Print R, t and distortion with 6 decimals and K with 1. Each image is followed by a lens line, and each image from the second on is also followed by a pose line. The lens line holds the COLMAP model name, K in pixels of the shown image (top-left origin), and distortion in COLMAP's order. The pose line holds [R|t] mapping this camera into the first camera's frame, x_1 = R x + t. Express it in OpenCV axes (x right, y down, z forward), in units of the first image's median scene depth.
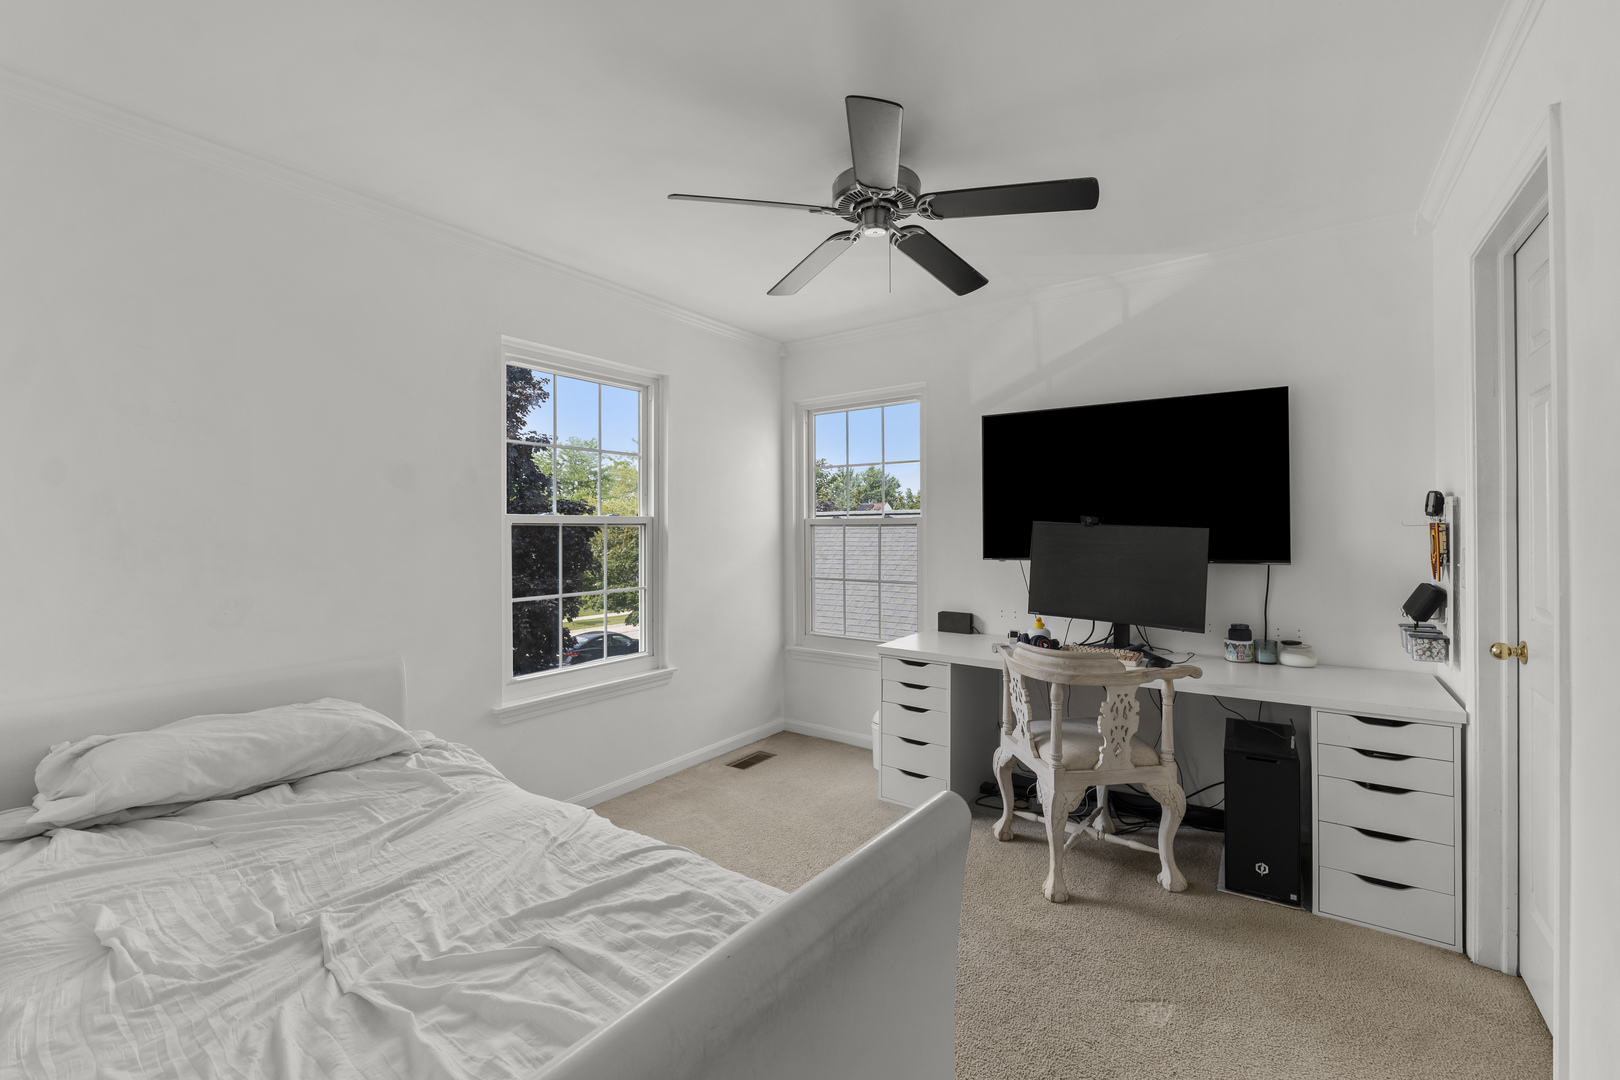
lens RADIAL K [[653.9, 0, 807.0], [0, 653.9, 532.9], [0, 0, 1]] dist [-0.013184, 0.000941]
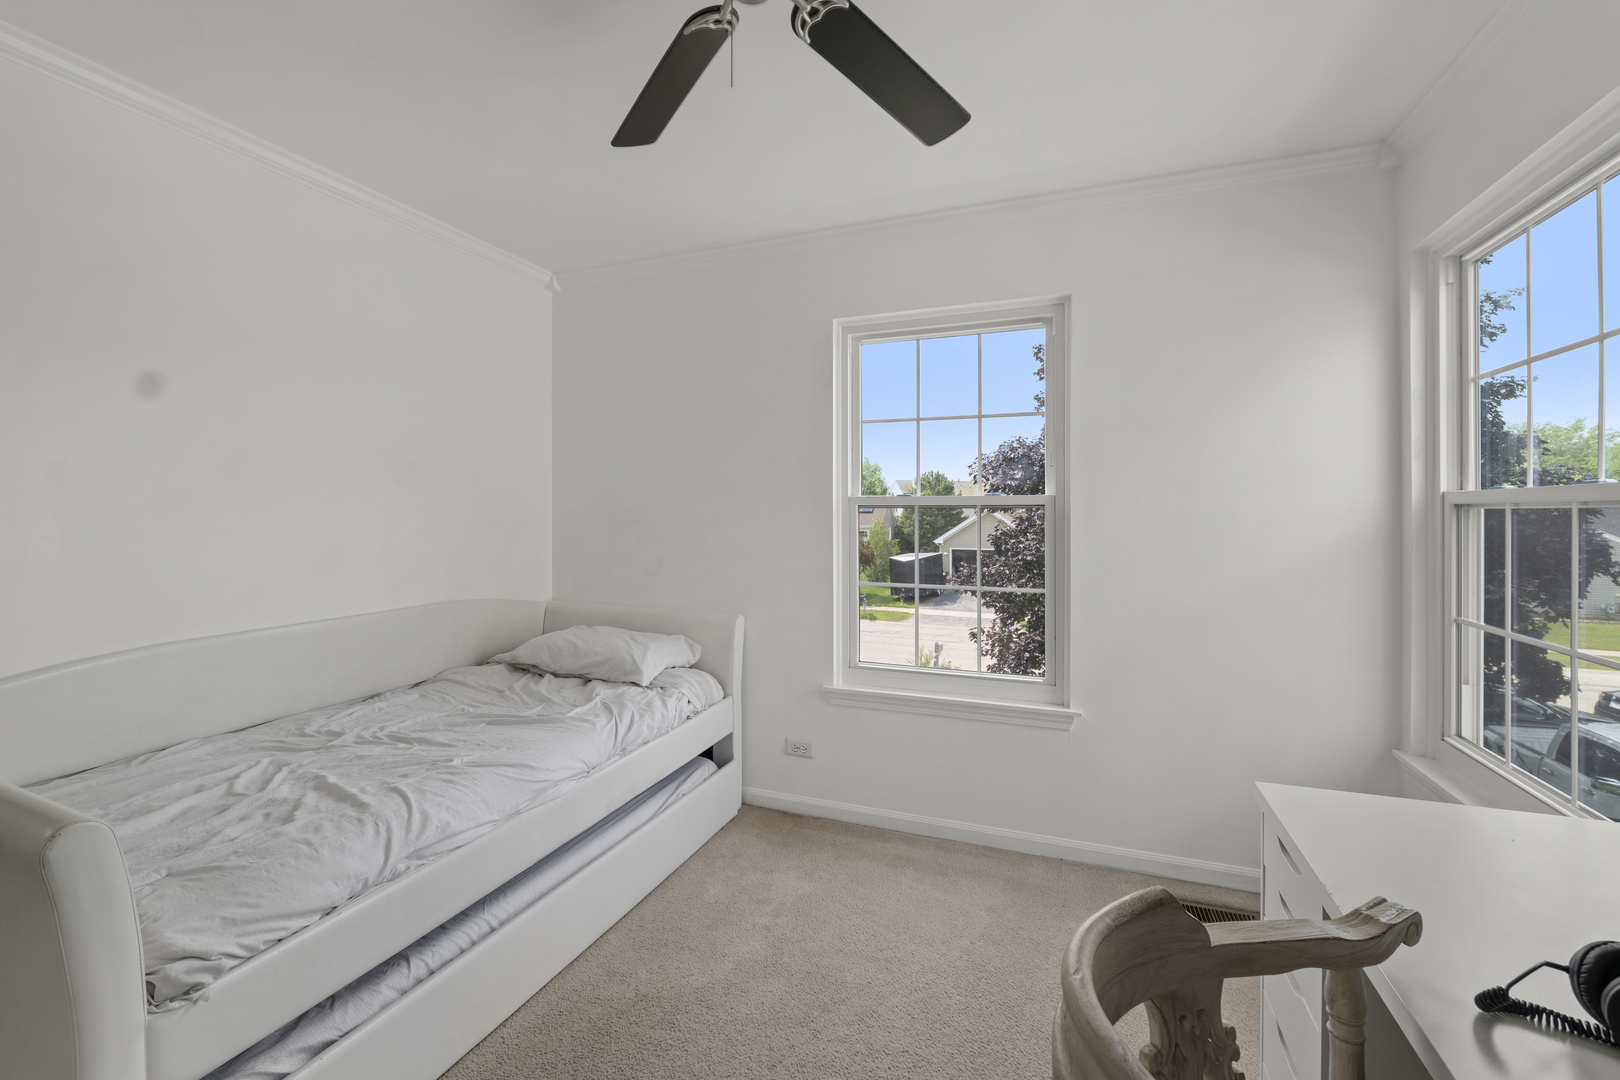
lens RADIAL K [[653.9, 0, 767.8], [0, 653.9, 514.5], [0, 0, 1]] dist [-0.013184, 0.000941]
pose [[0.256607, 0.007266, -0.966489, 0.384499], [-0.007599, 0.999956, 0.005500, -0.004214], [0.966486, 0.005933, 0.256651, 0.504659]]
